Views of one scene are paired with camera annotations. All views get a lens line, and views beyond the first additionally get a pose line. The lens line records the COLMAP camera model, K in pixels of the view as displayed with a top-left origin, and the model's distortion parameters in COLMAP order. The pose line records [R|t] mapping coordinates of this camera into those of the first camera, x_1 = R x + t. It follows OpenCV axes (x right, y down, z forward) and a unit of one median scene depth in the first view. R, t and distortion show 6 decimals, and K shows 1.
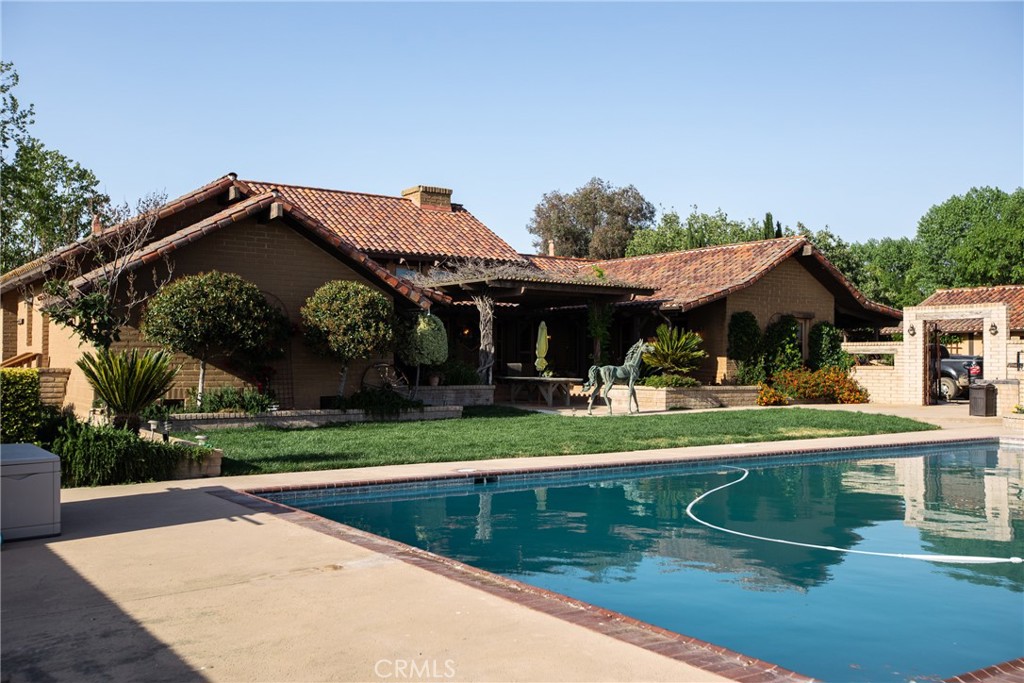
lens RADIAL K [[972.4, 0, 512.0], [0, 972.4, 341.5], [0, 0, 1]] dist [0.048427, -0.002987]
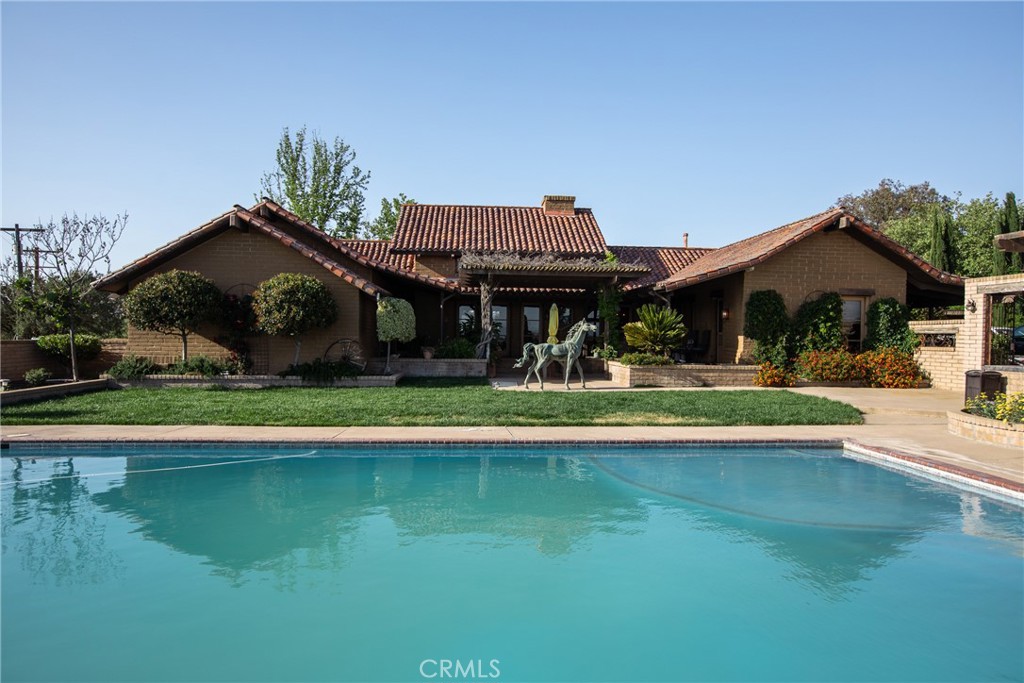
lens RADIAL K [[680.8, 0, 512.0], [0, 680.8, 341.5], [0, 0, 1]] dist [-0.004492, 0.002226]
pose [[0.857227, 0.008943, -0.514861, 0.375270], [0.003613, 0.999720, 0.023380, 0.004356], [0.514926, -0.021902, 0.856955, 0.284421]]
